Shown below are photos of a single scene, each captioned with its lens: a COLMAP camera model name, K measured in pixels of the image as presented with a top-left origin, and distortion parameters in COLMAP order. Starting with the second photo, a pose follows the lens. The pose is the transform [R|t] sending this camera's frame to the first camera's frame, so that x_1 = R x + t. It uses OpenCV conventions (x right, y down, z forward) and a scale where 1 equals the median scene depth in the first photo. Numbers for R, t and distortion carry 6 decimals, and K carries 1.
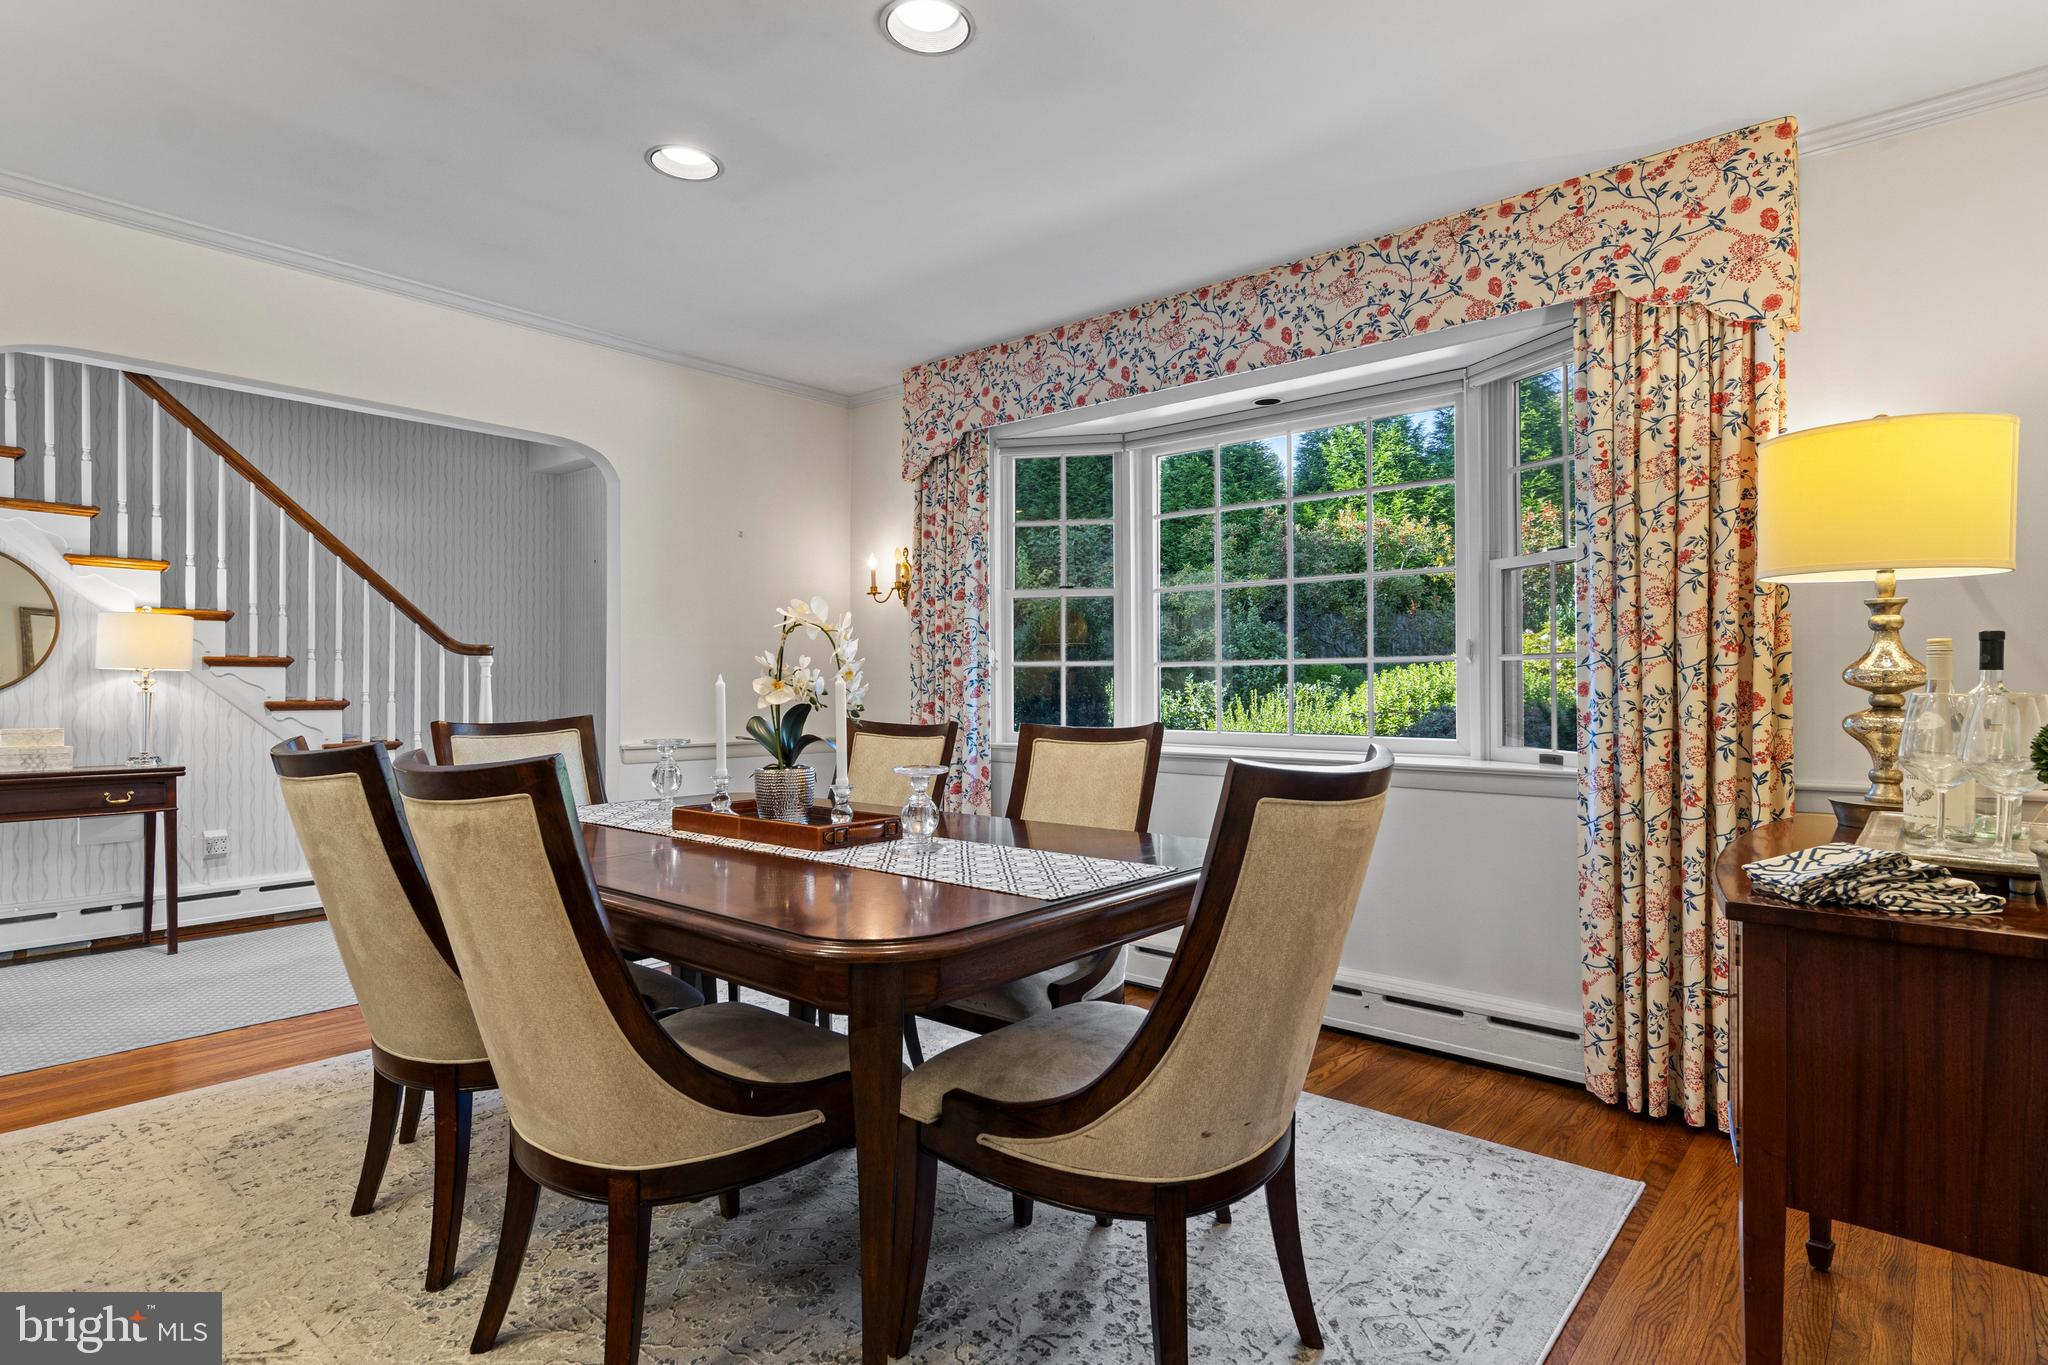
lens RADIAL K [[1047.2, 0, 1024.2], [0, 1047.2, 676.8], [0, 0, 1]] dist [0.012842, -0.004154]
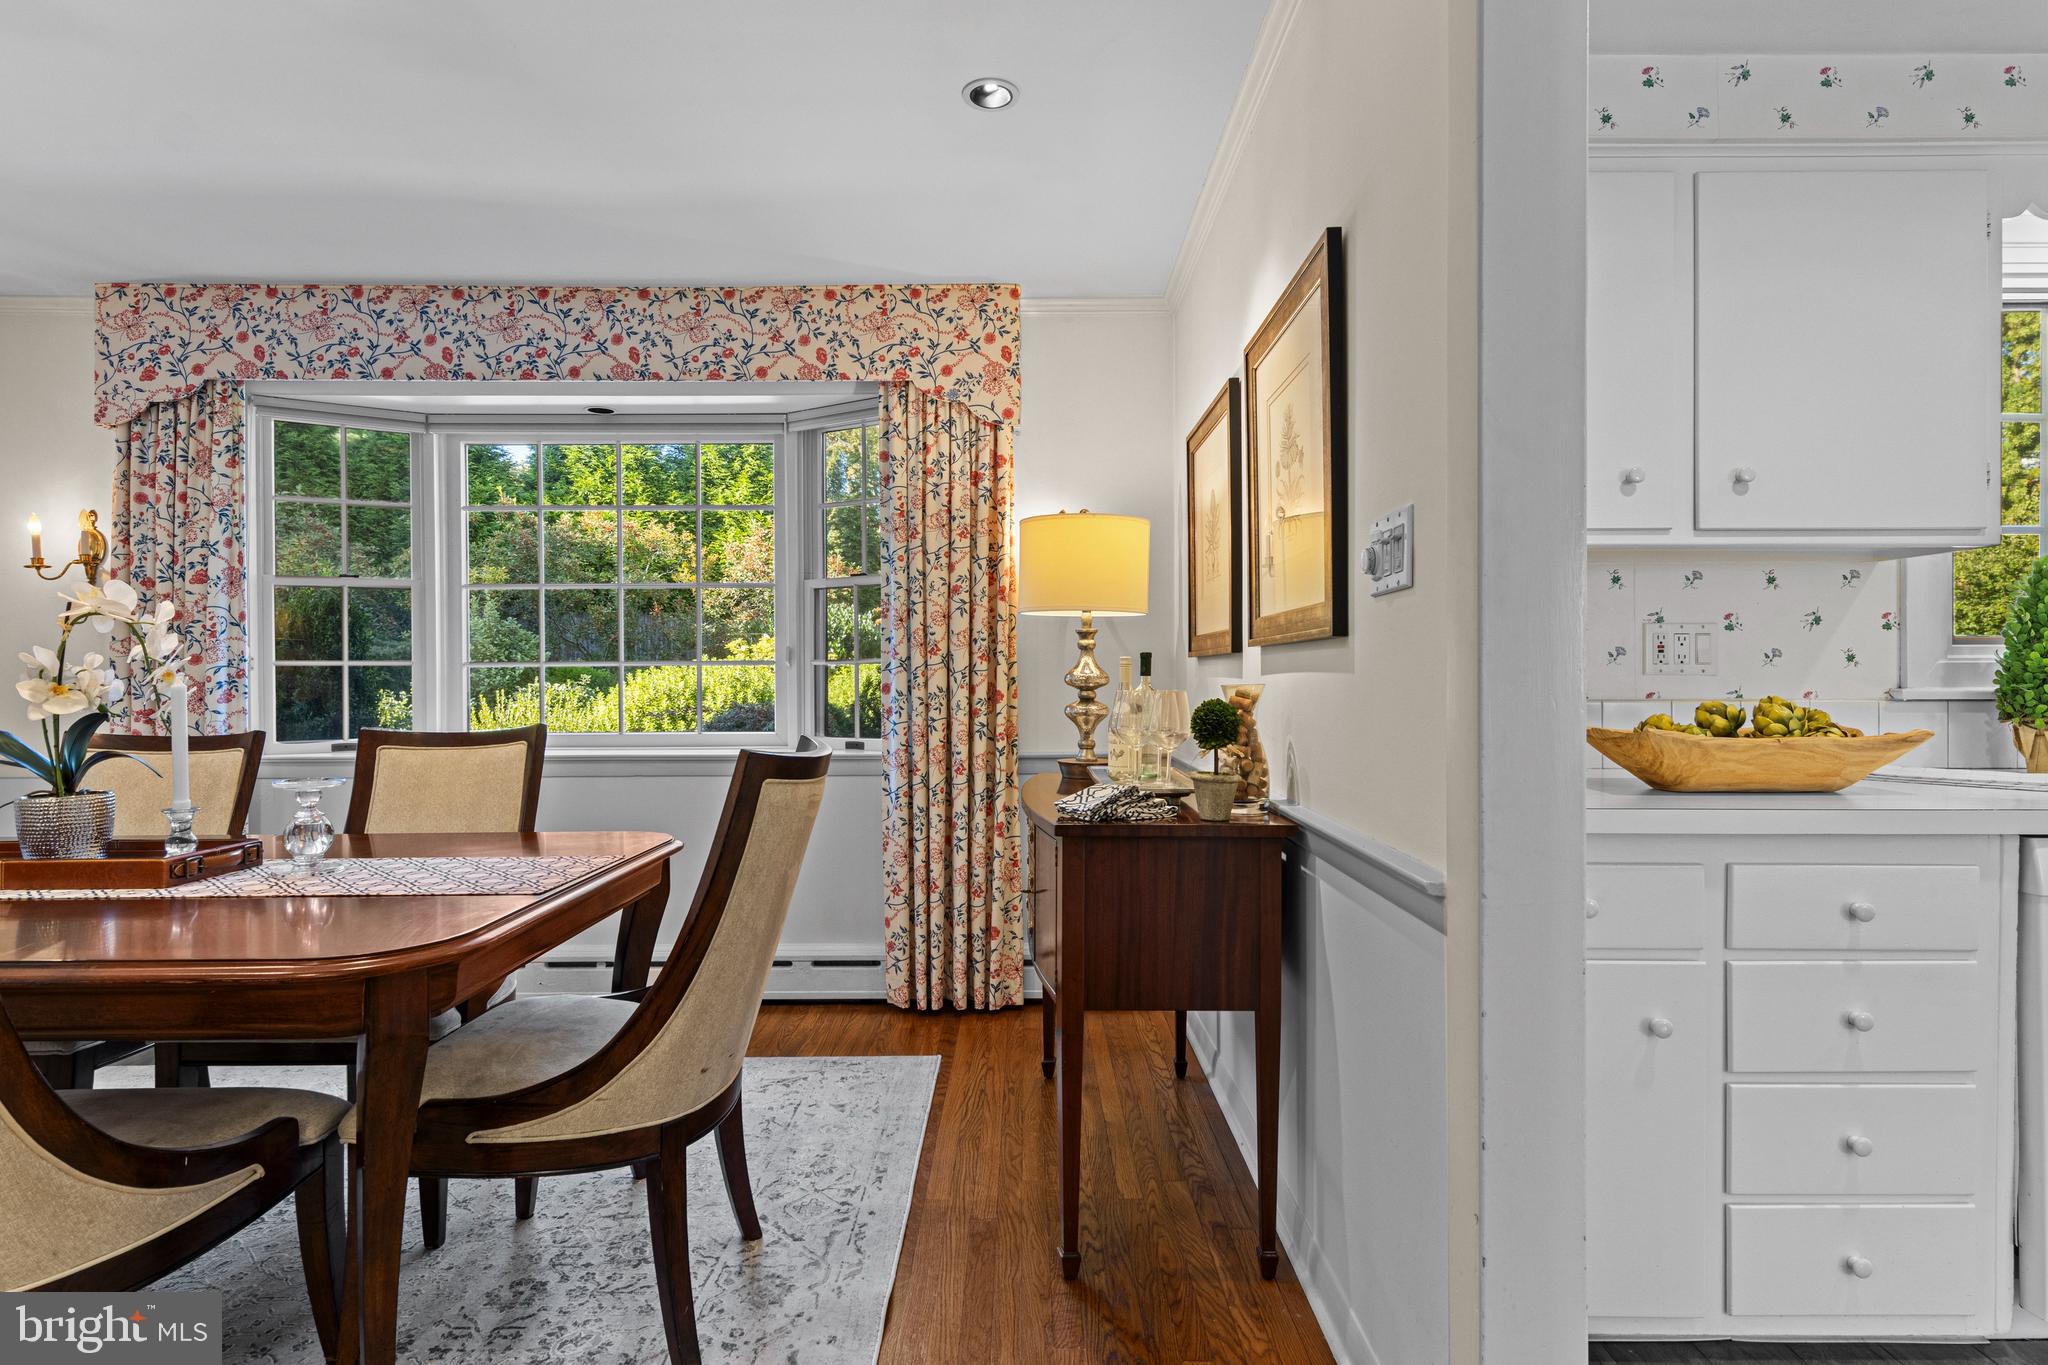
lens RADIAL K [[1047.2, 0, 1018.4], [0, 1047.2, 681.7], [0, 0, 1]] dist [0.012842, -0.004154]
pose [[0.755892, -0.001694, 0.654694, -0.186890], [-0.001954, 0.999986, 0.004844, -0.003146], [-0.654693, -0.004941, 0.755879, -0.066320]]
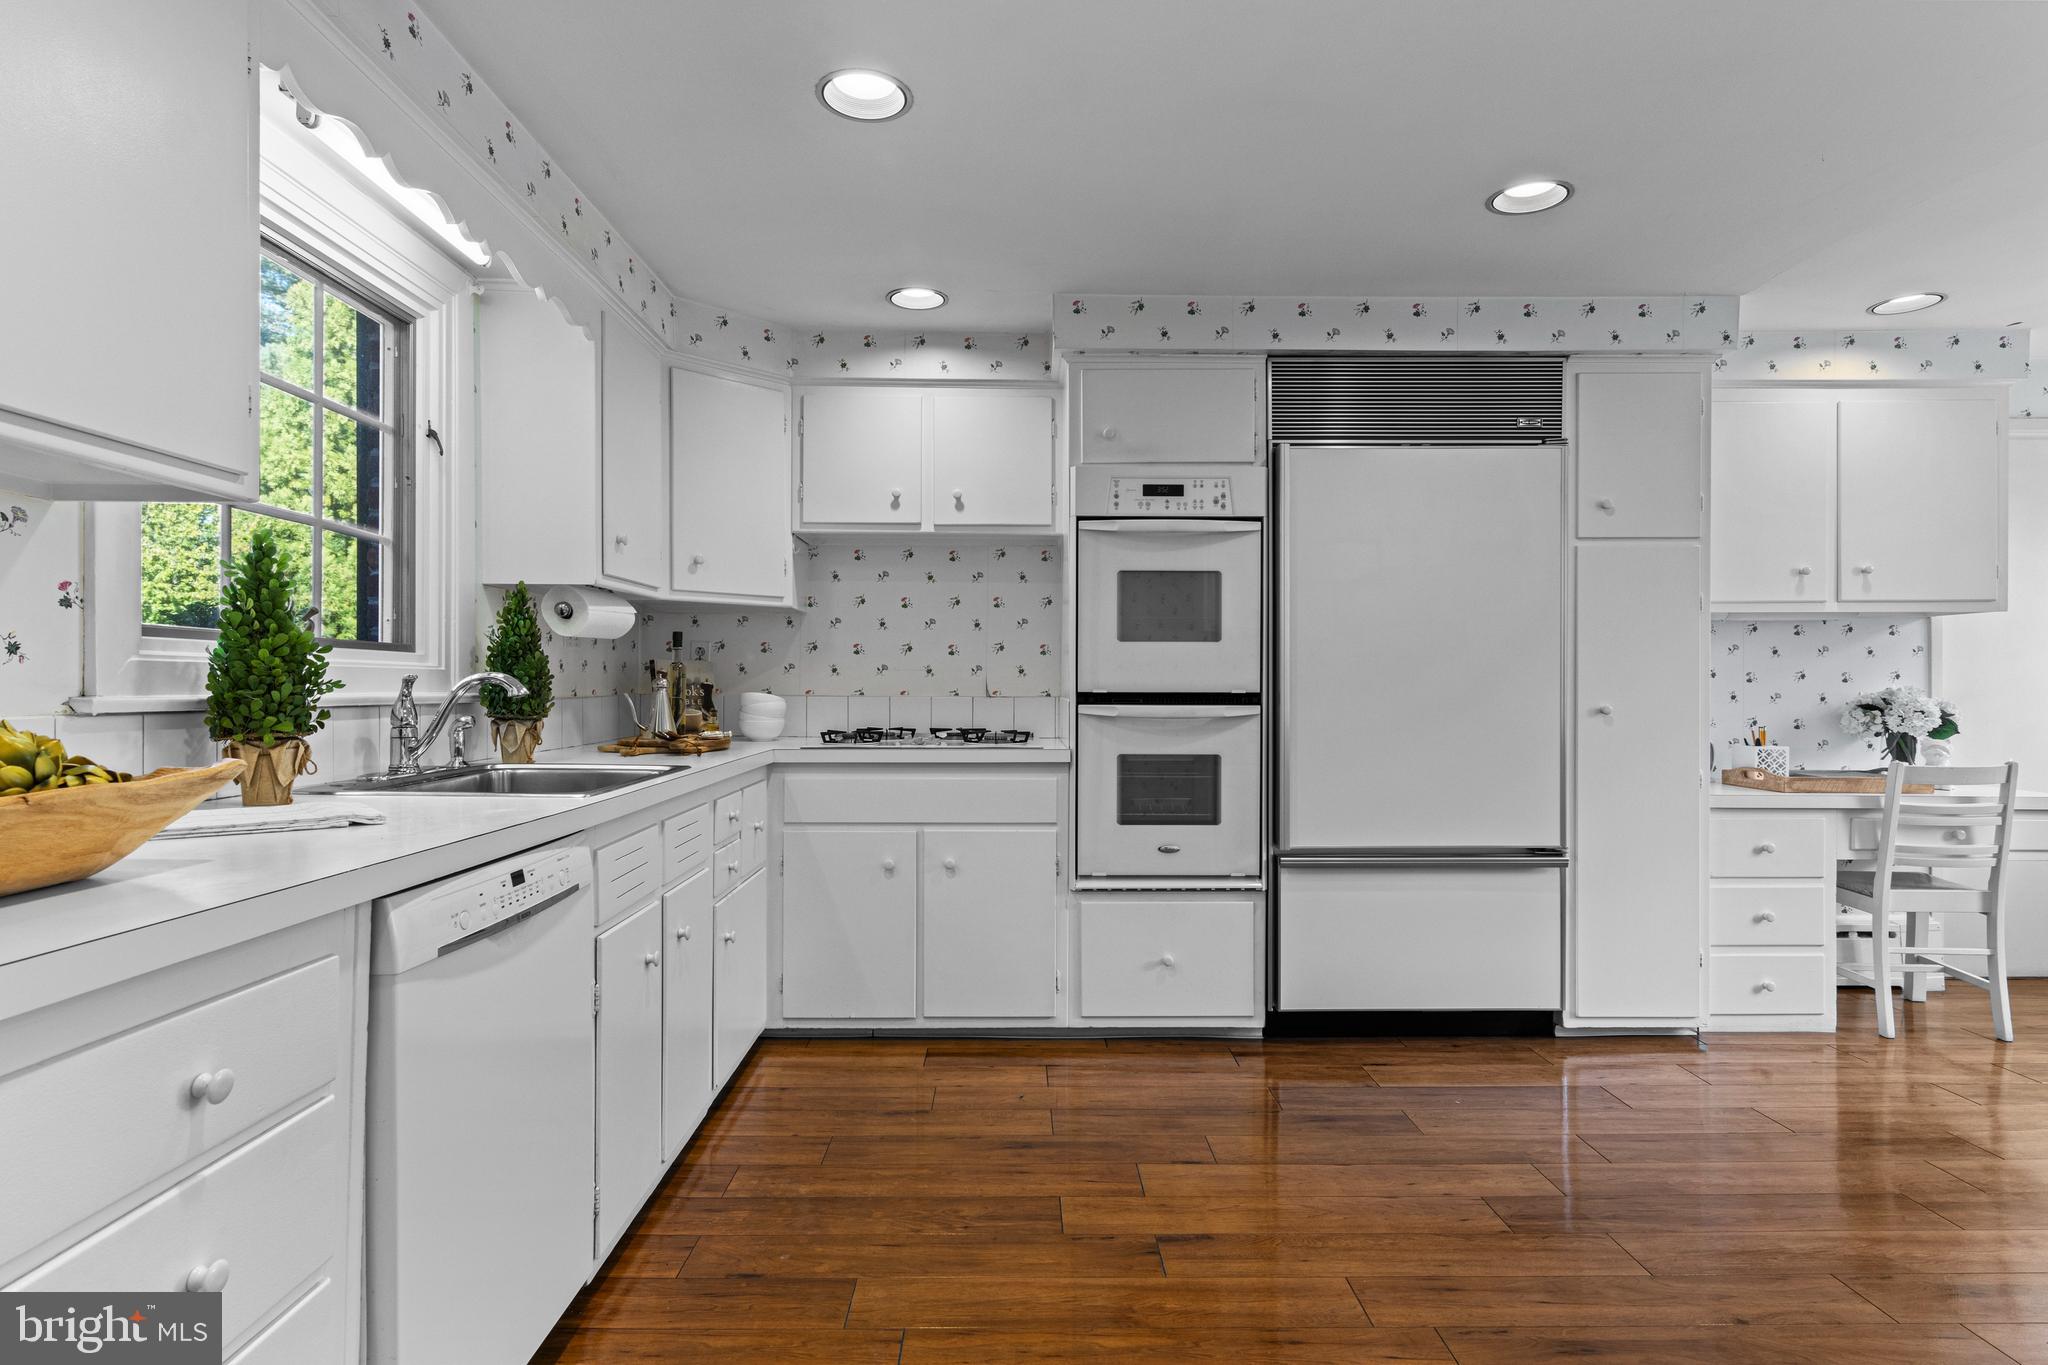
lens RADIAL K [[1047.2, 0, 1027.5], [0, 1047.2, 690.6], [0, 0, 1]] dist [0.012842, -0.004154]
pose [[-0.664675, -0.001481, 0.747131, 0.158063], [-0.005288, 0.999982, -0.002722, 0.000510], [-0.747114, -0.005760, -0.664671, 0.114436]]
